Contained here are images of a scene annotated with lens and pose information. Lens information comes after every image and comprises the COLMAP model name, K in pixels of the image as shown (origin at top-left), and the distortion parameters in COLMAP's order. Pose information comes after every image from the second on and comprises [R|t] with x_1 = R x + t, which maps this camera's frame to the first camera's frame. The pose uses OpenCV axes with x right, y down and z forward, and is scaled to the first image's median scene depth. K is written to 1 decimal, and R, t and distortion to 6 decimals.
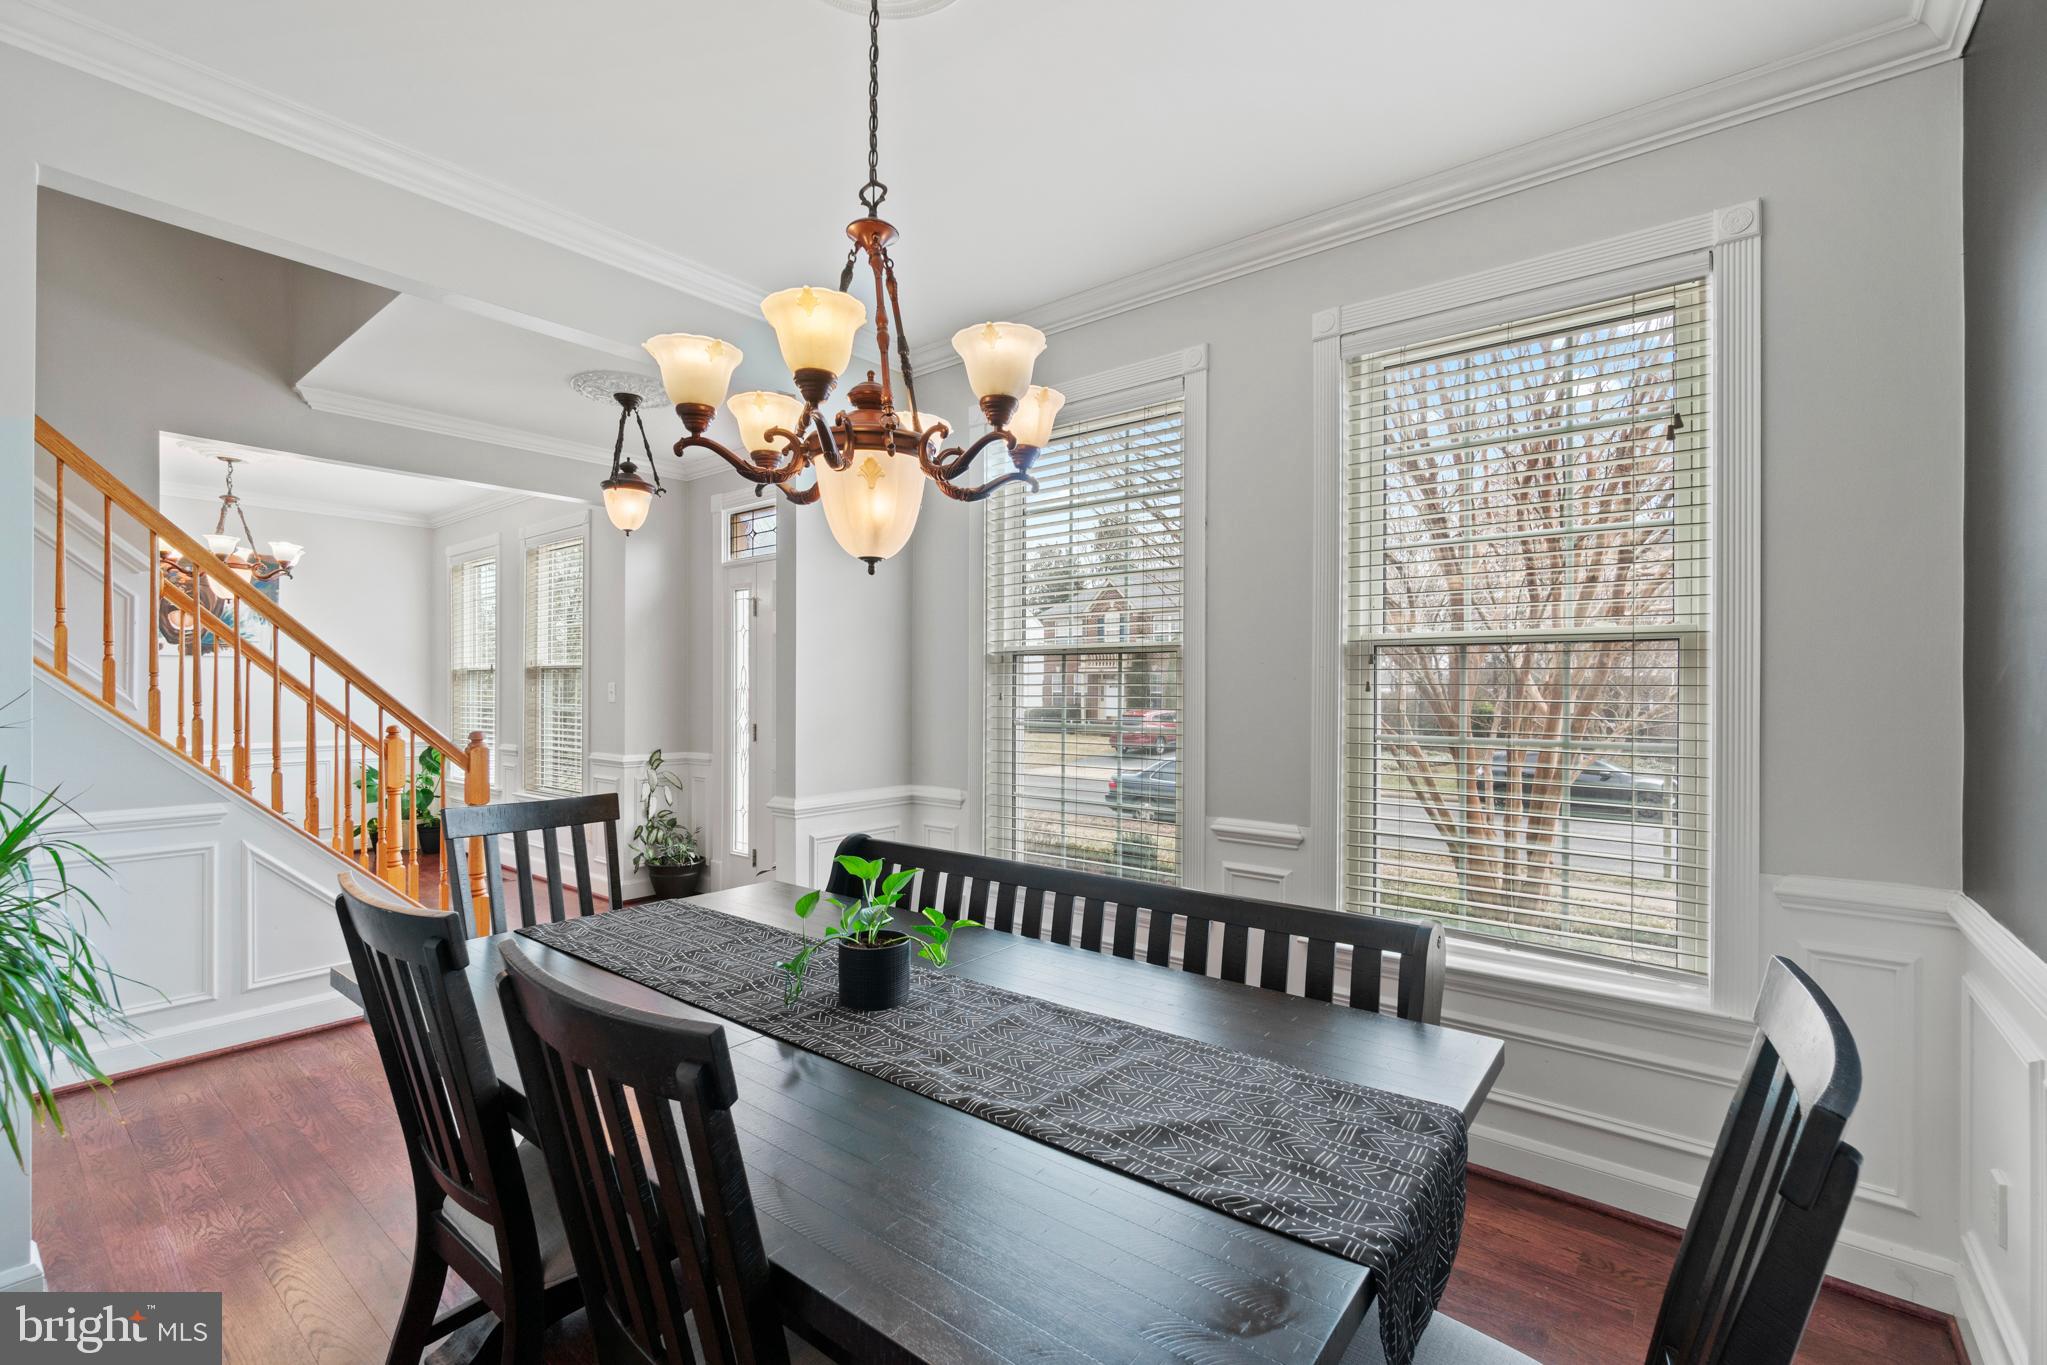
lens RADIAL K [[876.5, 0, 1025.6], [0, 876.5, 673.7], [0, 0, 1]] dist [-0.002387, -0.000414]
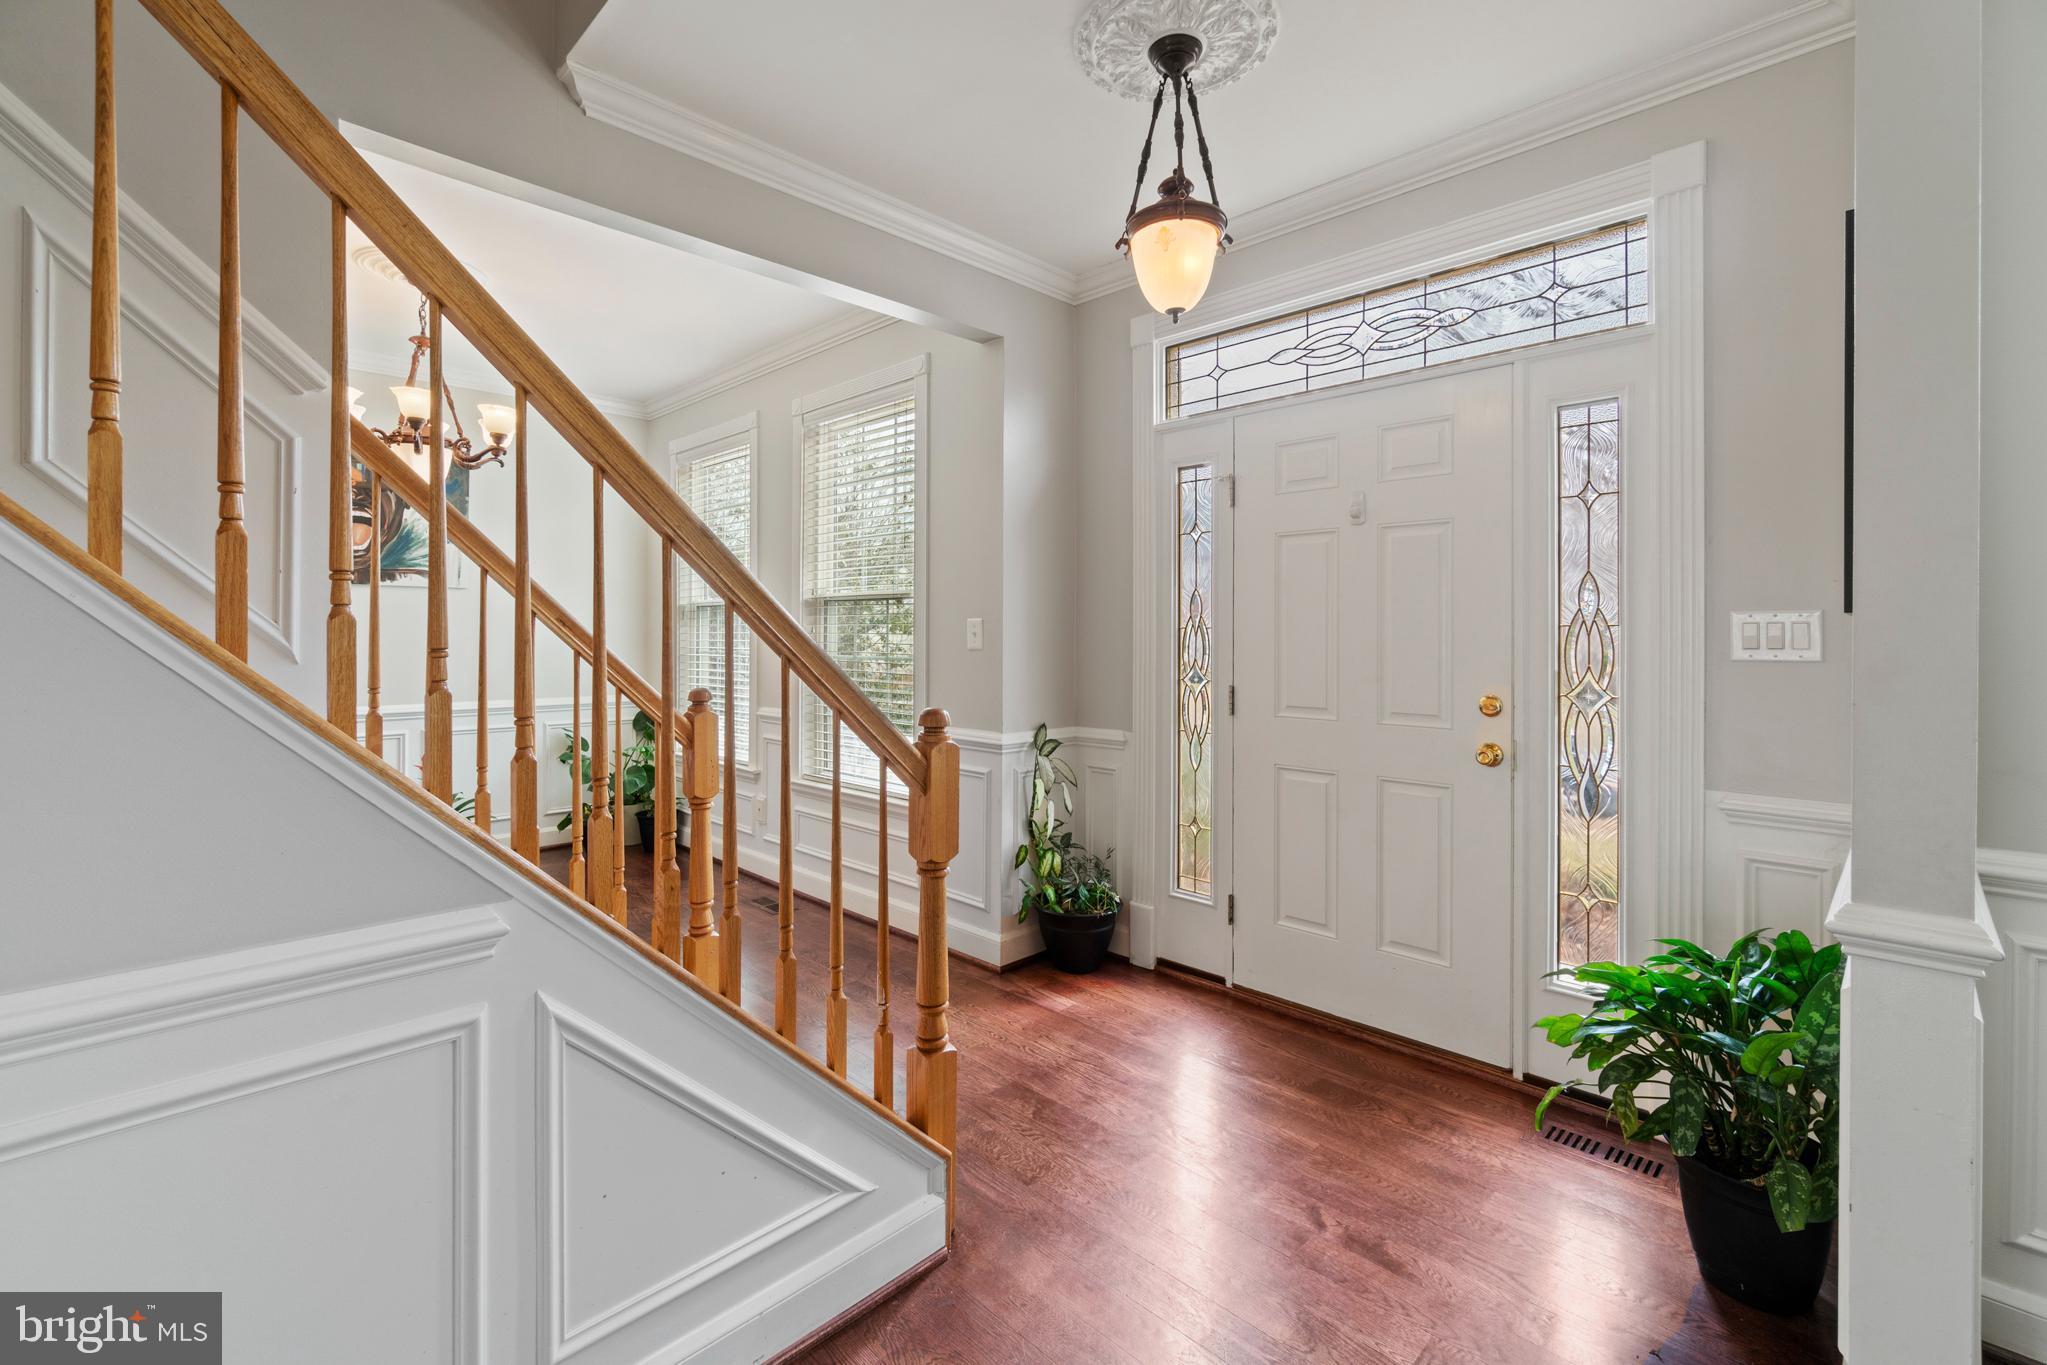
lens RADIAL K [[887.0, 0, 1015.8], [0, 887.0, 621.3], [0, 0, 1]] dist [-0.001961, -0.000186]
pose [[0.993953, -0.000267, -0.109807, -0.491528], [0.000440, 0.999999, 0.001544, 0.015297], [0.109807, -0.001583, 0.993952, 0.481226]]
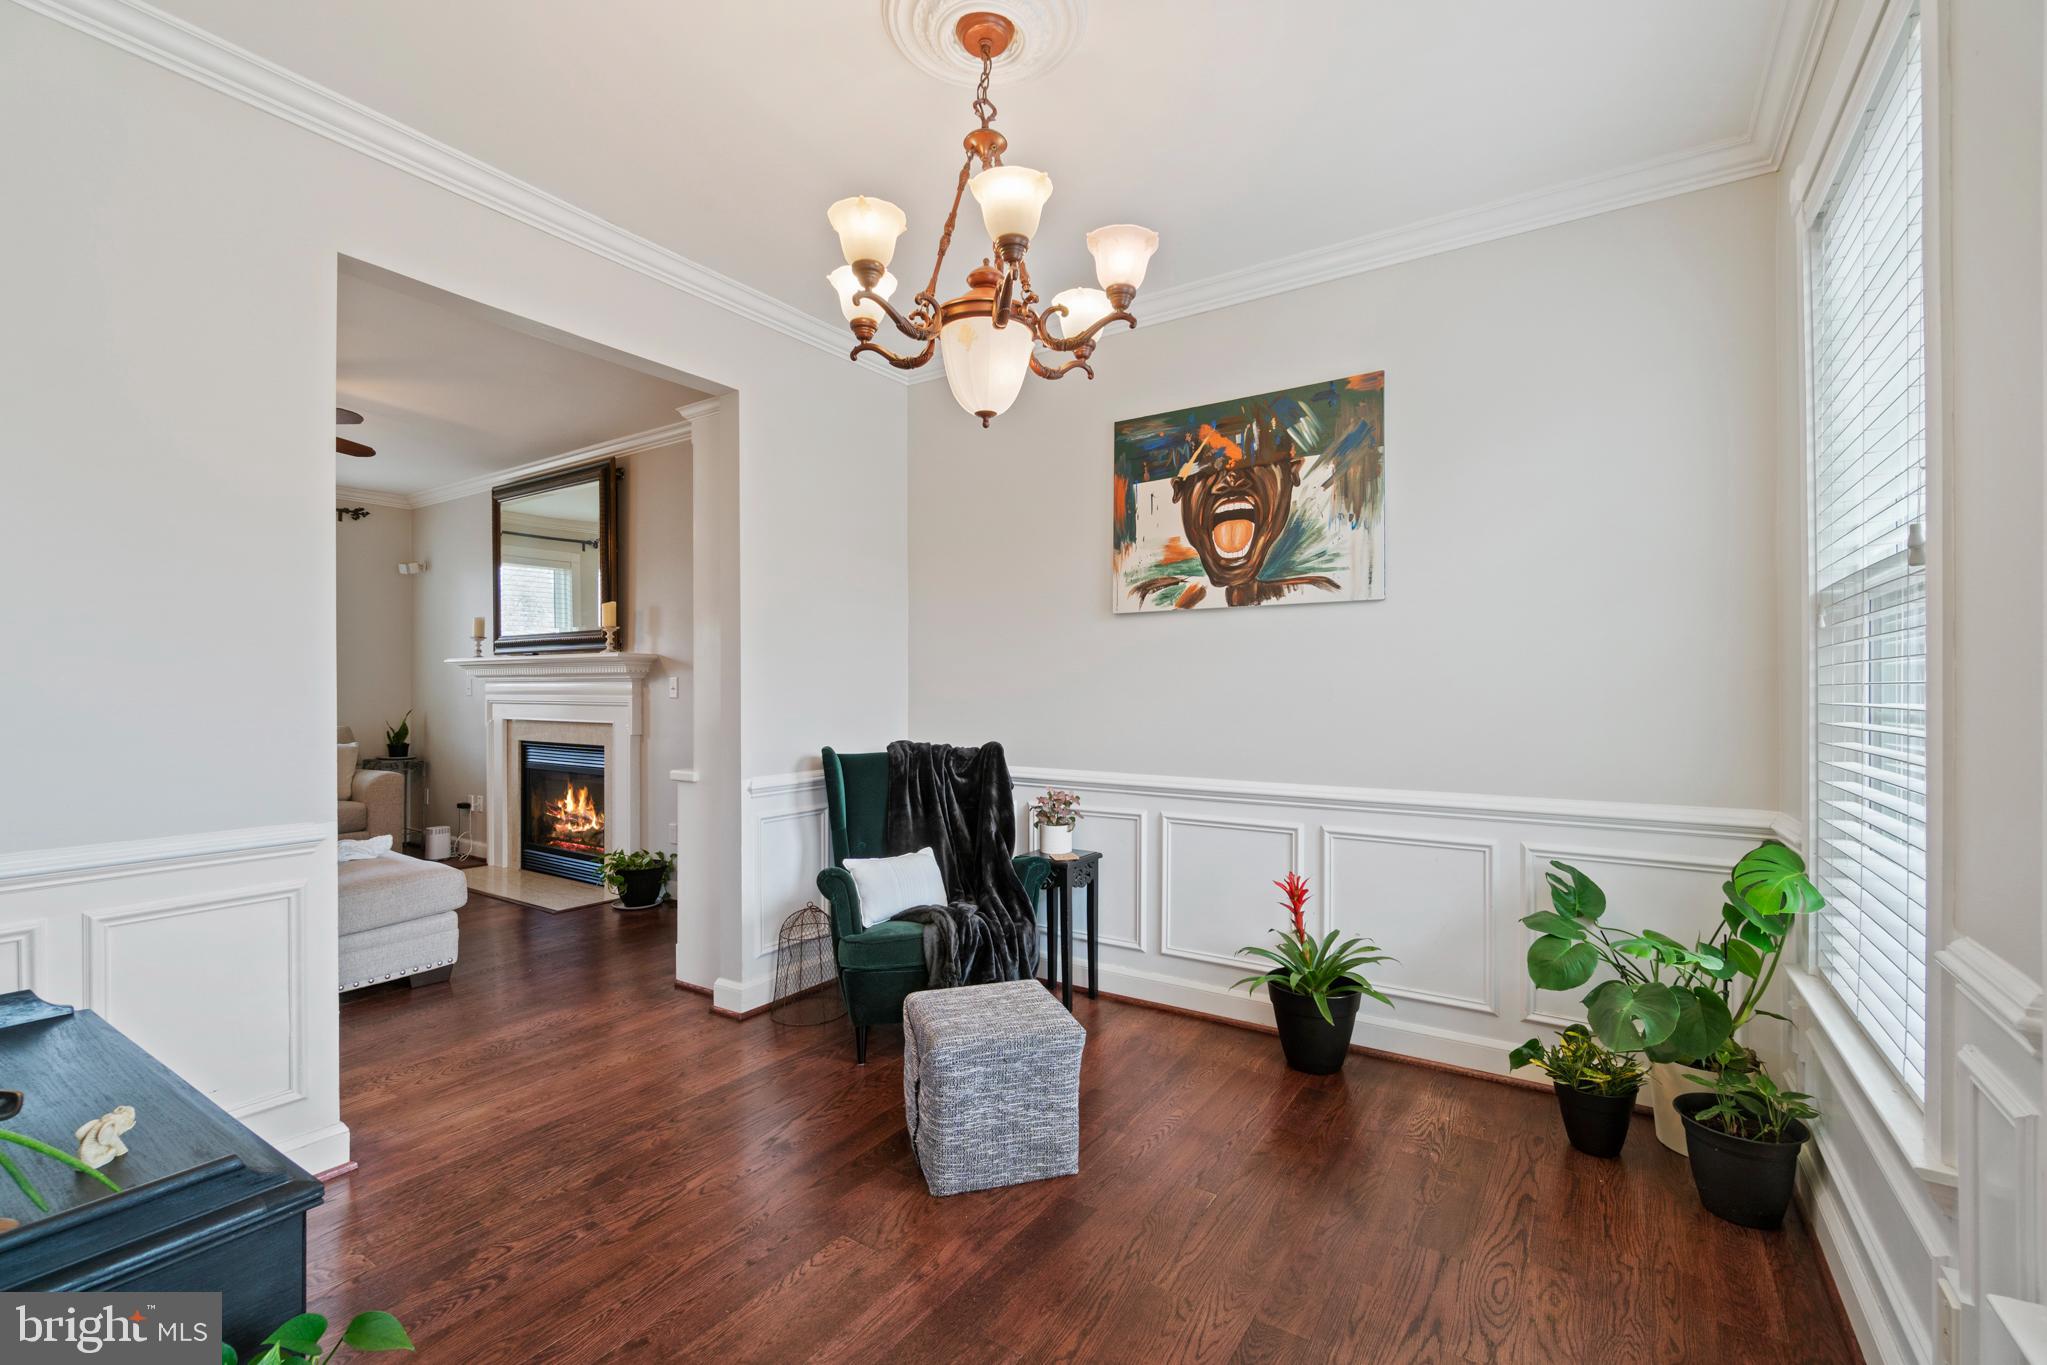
lens RADIAL K [[882.1, 0, 1022.0], [0, 882.1, 687.0], [0, 0, 1]] dist [-0.003283, -0.000488]
pose [[0.093205, -0.001073, -0.995646, -0.678734], [0.009293, 0.999957, -0.000208, 0.040279], [0.995604, -0.009233, 0.093211, 1.241475]]
